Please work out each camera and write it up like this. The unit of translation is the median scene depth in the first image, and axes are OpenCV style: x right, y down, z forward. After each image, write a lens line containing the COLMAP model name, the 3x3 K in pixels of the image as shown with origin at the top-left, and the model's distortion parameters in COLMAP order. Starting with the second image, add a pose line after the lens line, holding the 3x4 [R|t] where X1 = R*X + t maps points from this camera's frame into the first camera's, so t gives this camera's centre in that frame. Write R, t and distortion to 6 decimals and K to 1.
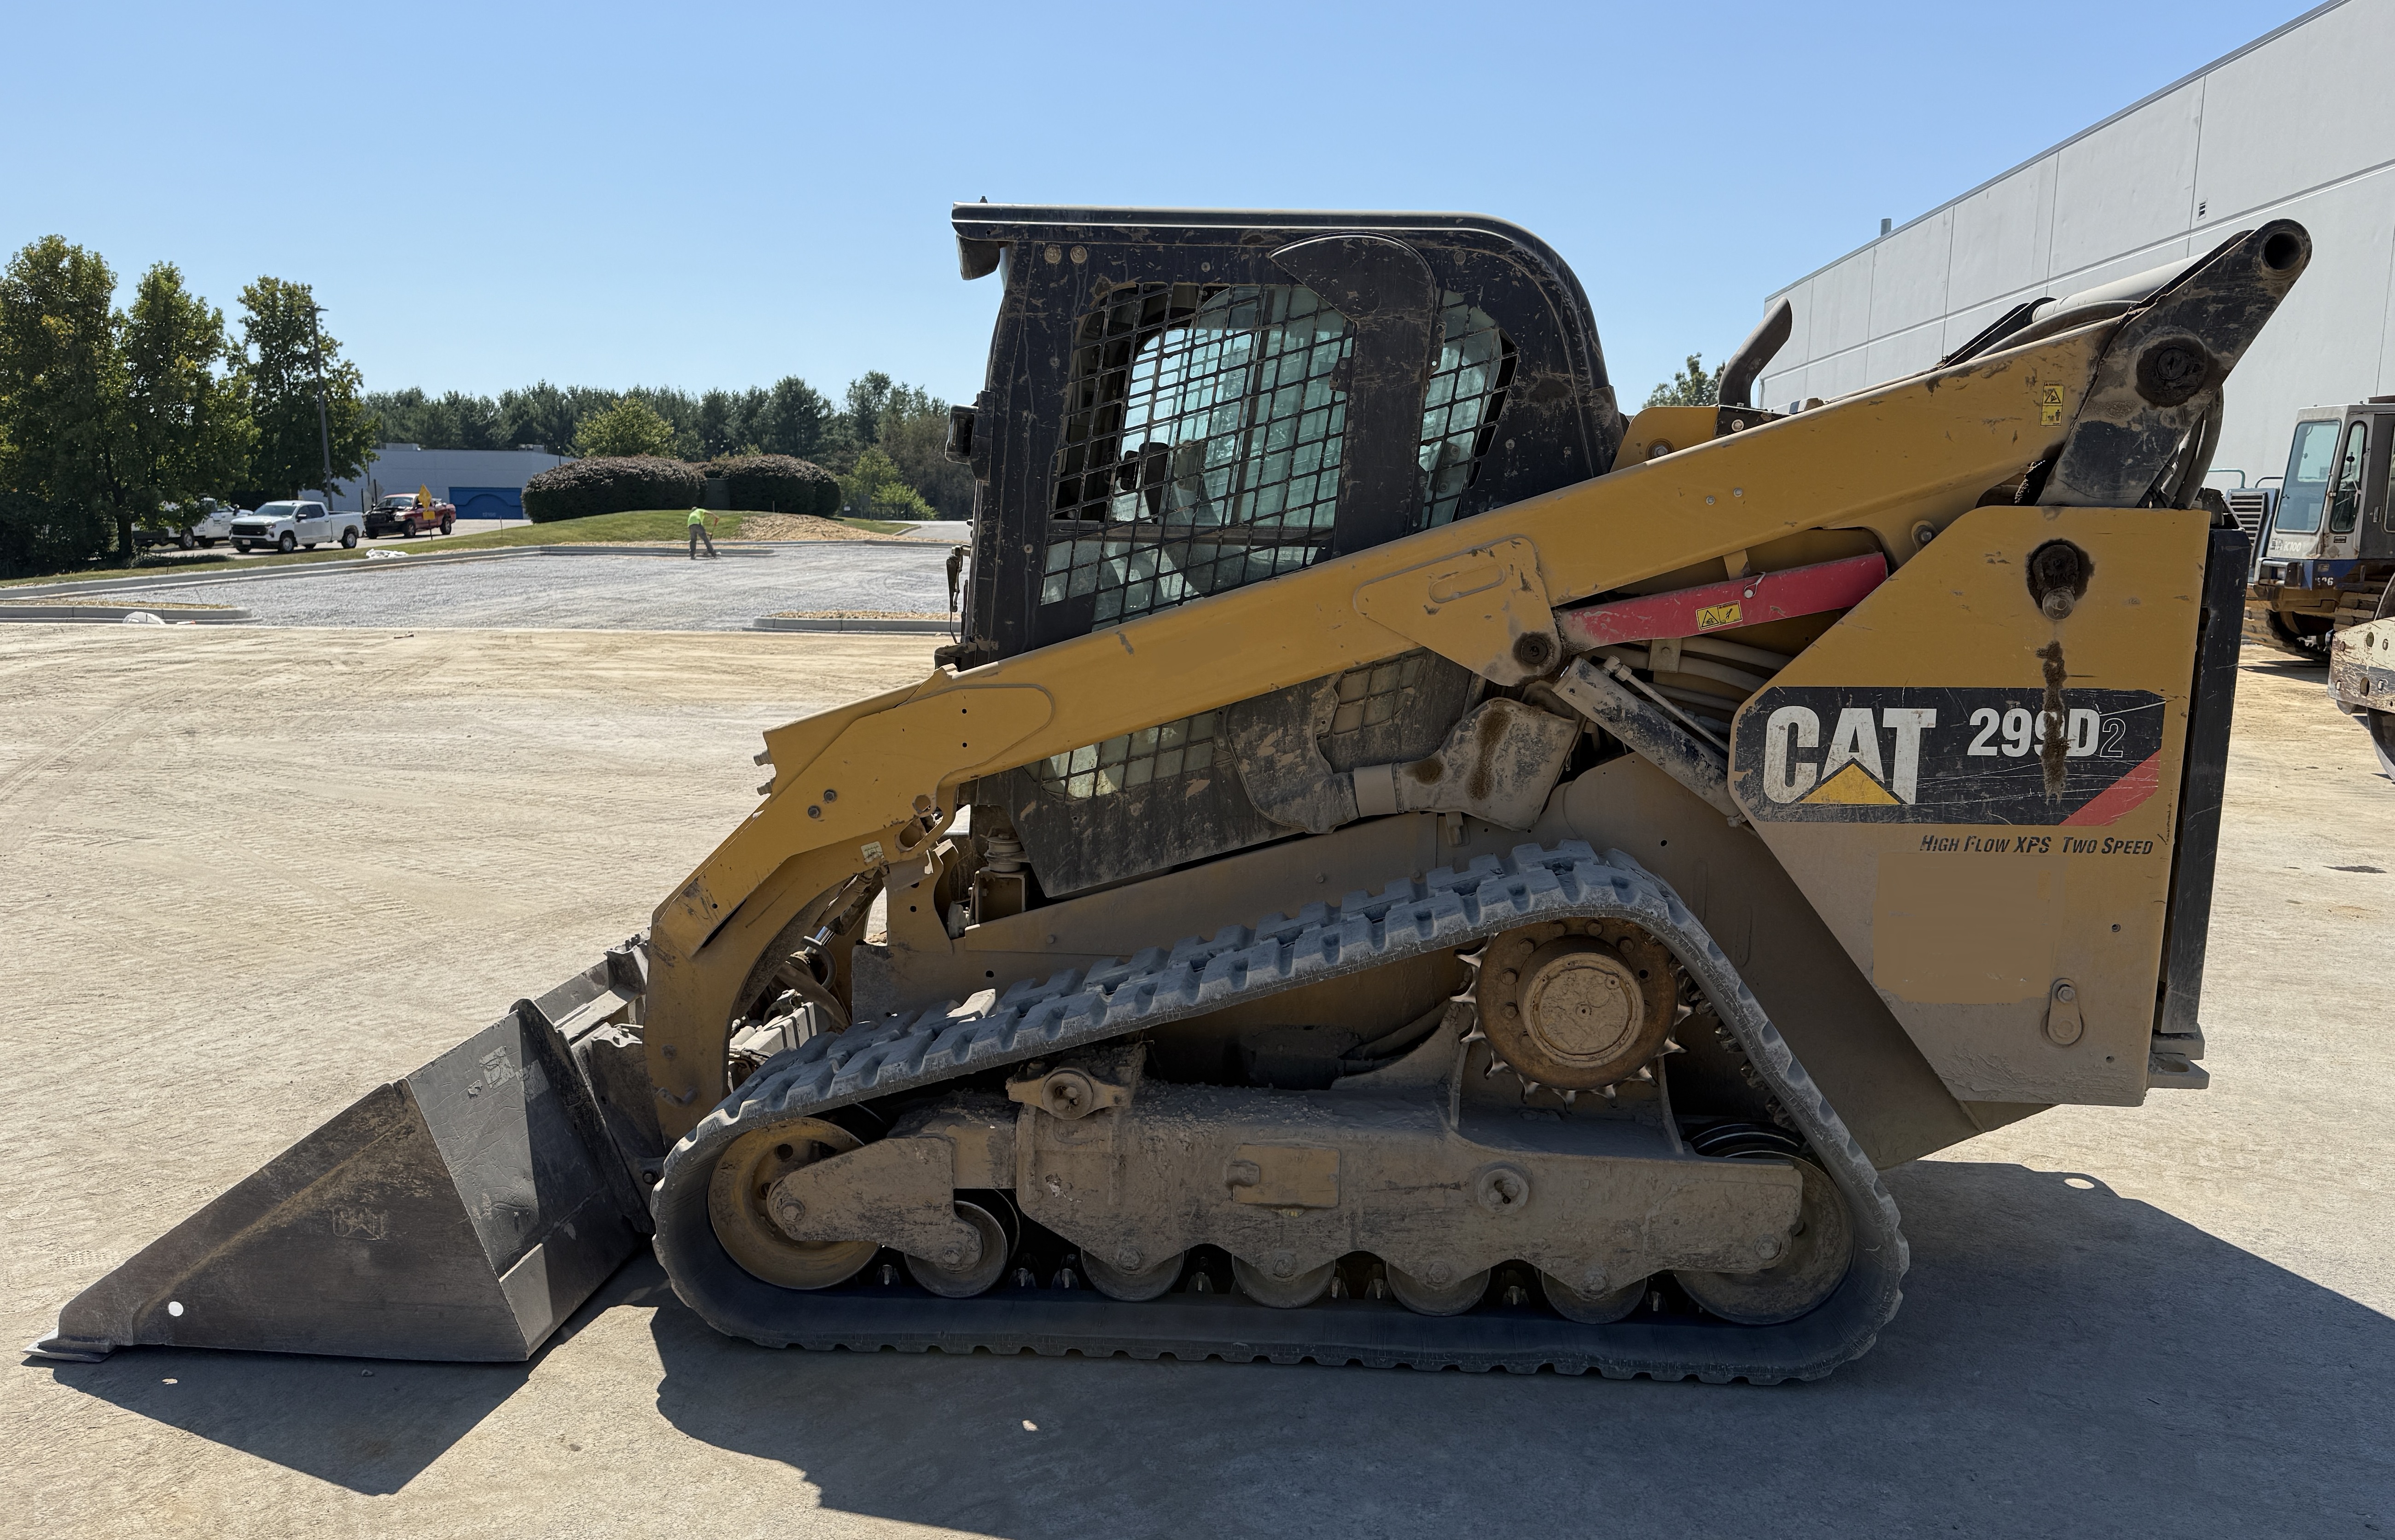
lens RADIAL K [[1925.2, 0, 1281.9], [0, 1925.2, 797.5], [0, 0, 1]] dist [0.180317, -0.002050]
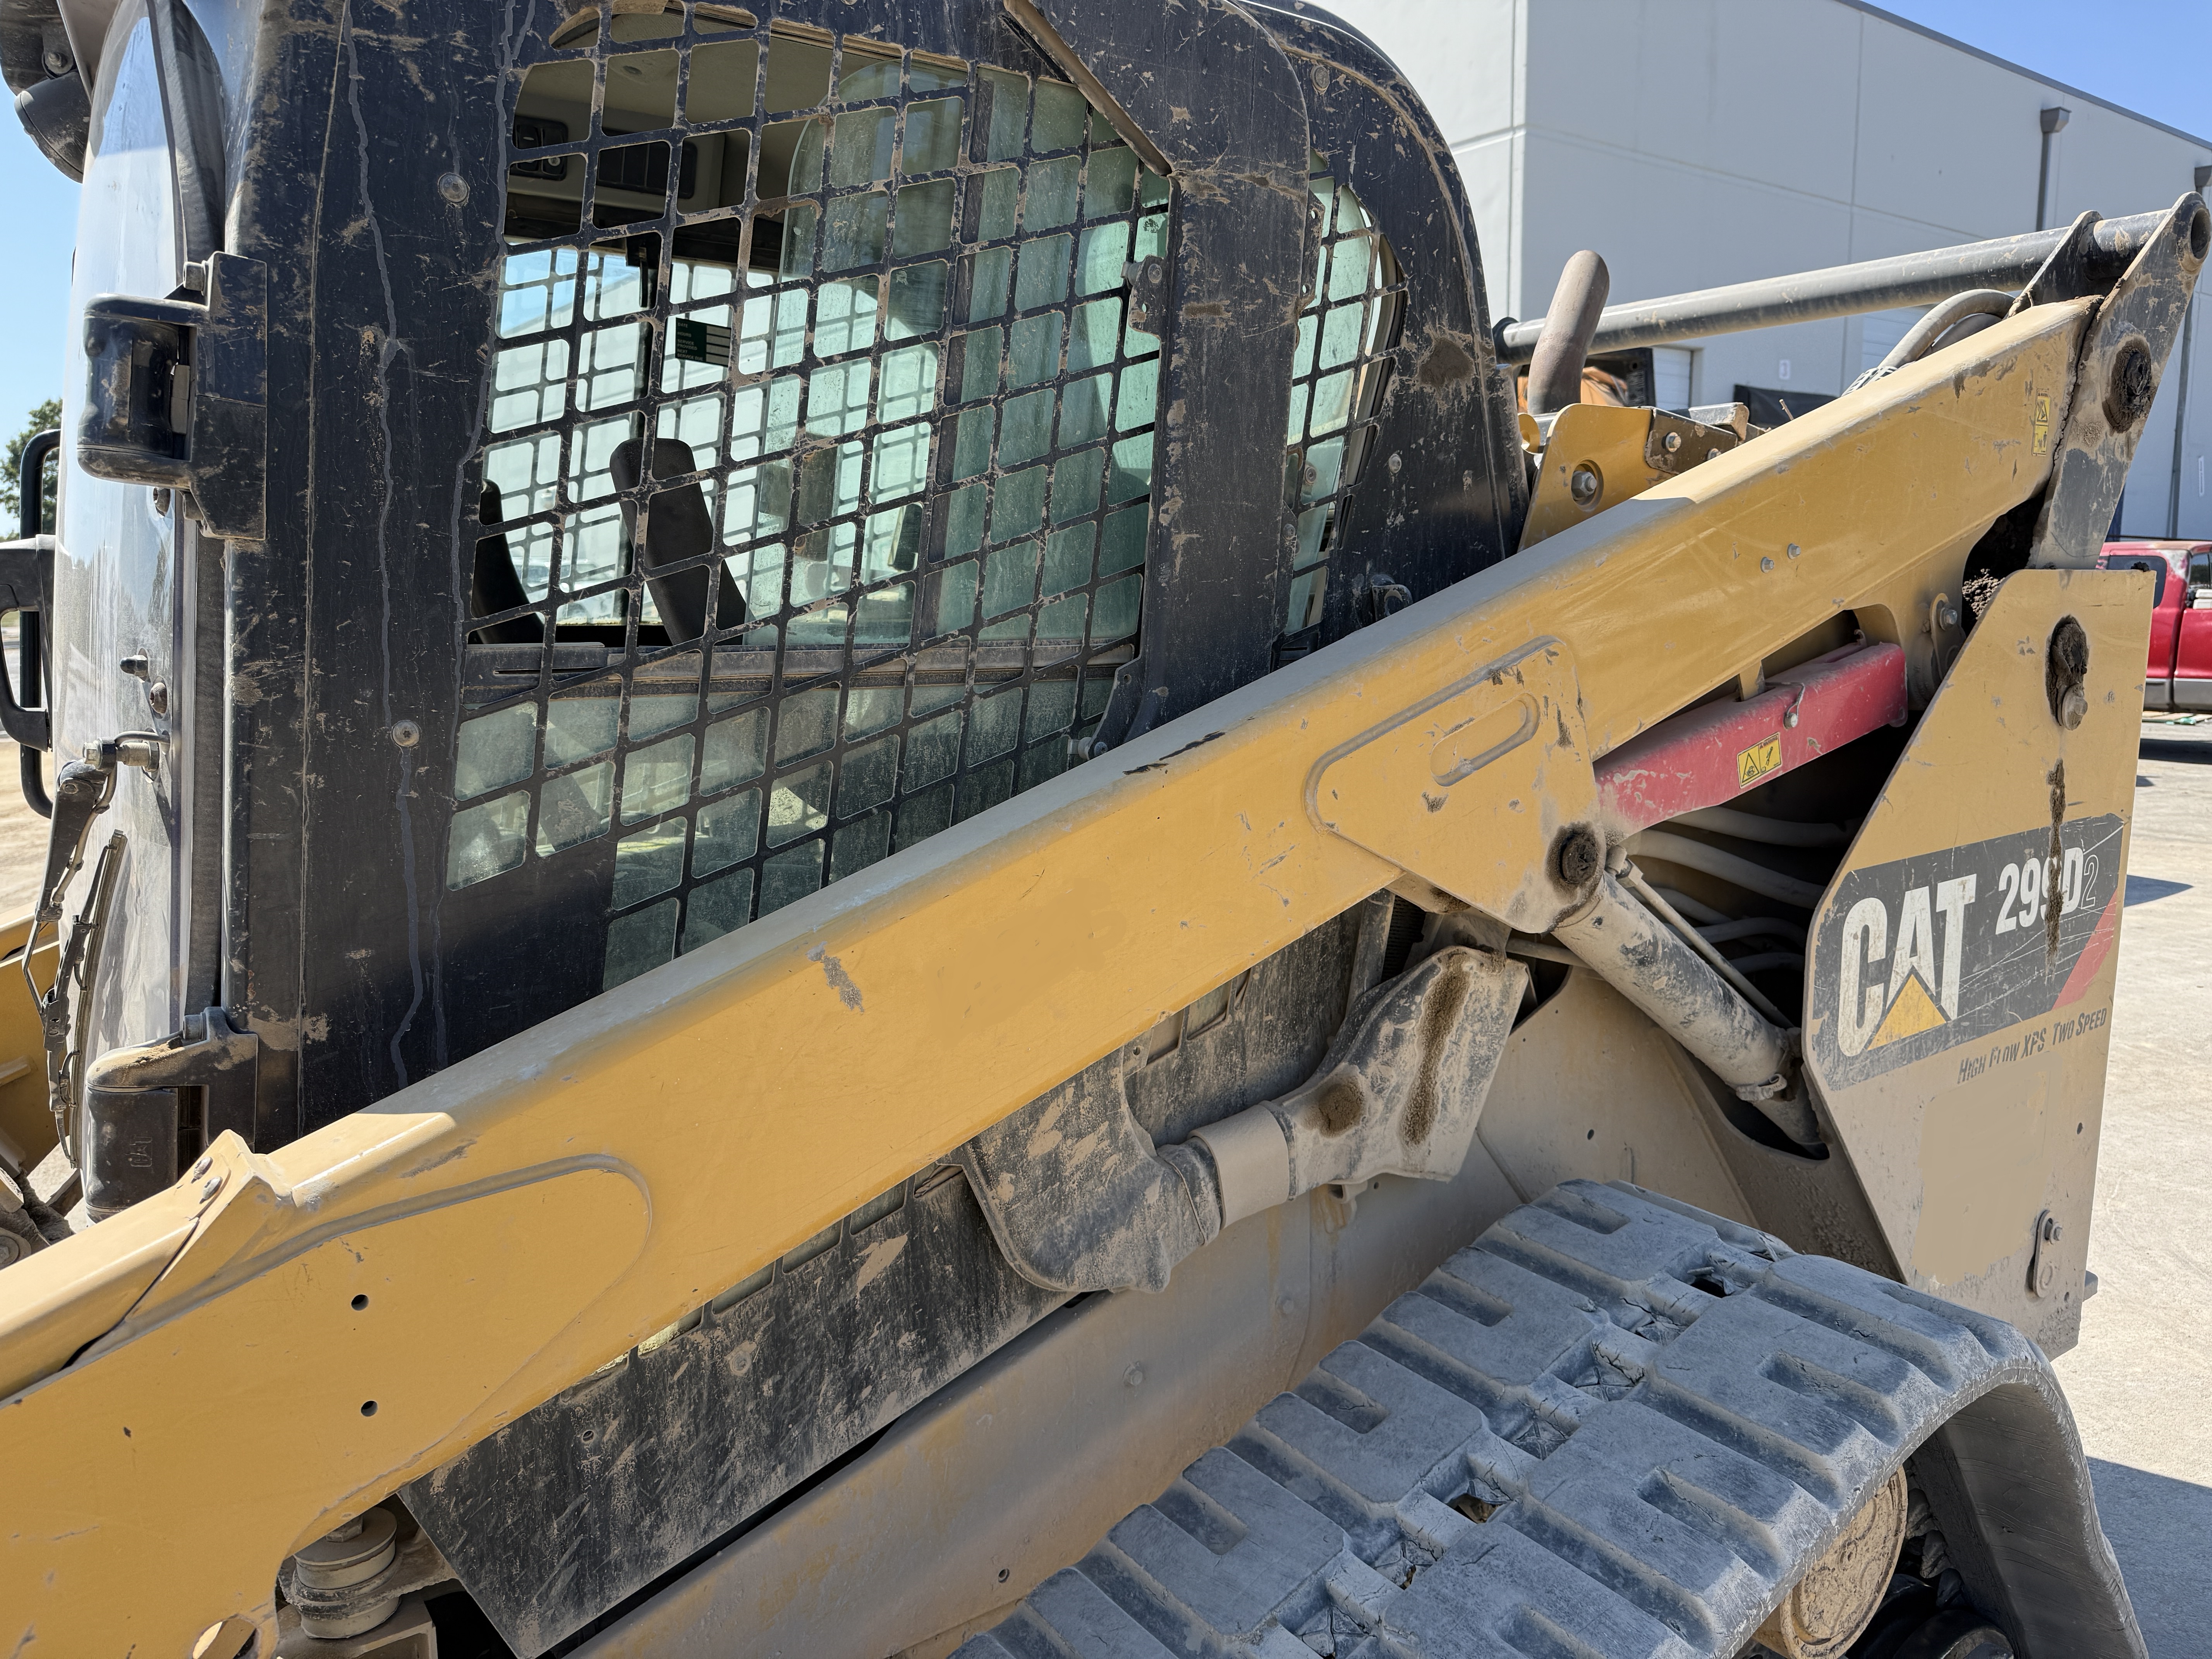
lens RADIAL K [[1637.4, 0, 1209.0], [0, 1637.4, 831.1], [0, 0, 1]] dist [0.123162, -0.164352]
pose [[0.771553, -0.118027, 0.625120, -0.218568], [0.111872, 0.992498, 0.049313, -0.116017], [-0.626251, 0.031886, 0.778969, 0.718273]]
